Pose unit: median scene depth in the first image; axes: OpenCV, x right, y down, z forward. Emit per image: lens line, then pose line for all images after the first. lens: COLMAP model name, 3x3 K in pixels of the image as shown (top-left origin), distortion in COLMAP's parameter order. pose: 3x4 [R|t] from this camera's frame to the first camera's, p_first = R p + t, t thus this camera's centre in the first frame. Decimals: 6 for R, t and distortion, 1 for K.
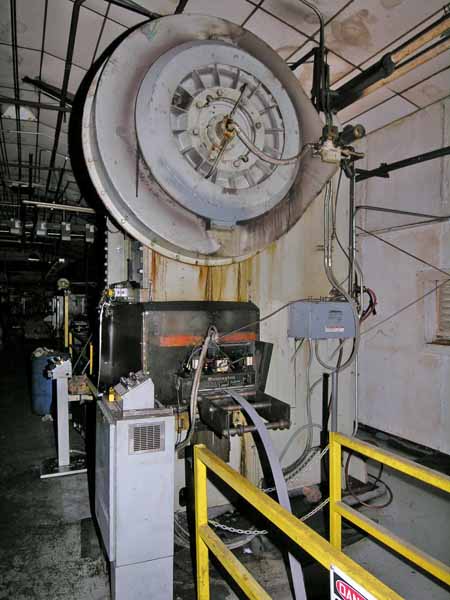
lens RADIAL K [[430.7, 0, 225.0], [0, 430.7, 300.0], [0, 0, 1]] dist [-0.050181, -0.004244]
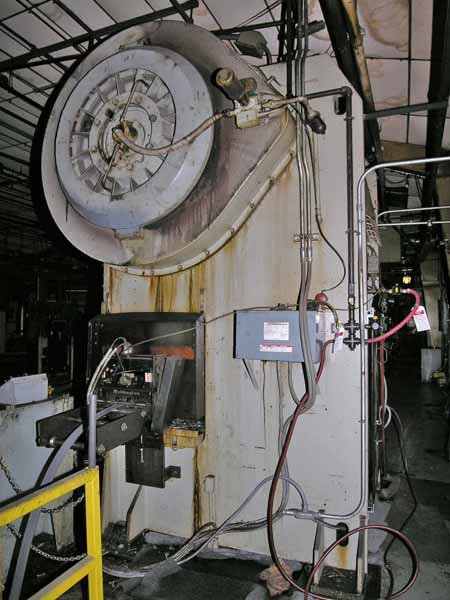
lens RADIAL K [[430.7, 0, 225.0], [0, 430.7, 300.0], [0, 0, 1]] dist [-0.050181, -0.004244]
pose [[0.674735, -0.039046, -0.737026, 0.784172], [0.006015, 0.998857, -0.047410, 0.022021], [0.738035, 0.027556, 0.674199, 0.476369]]
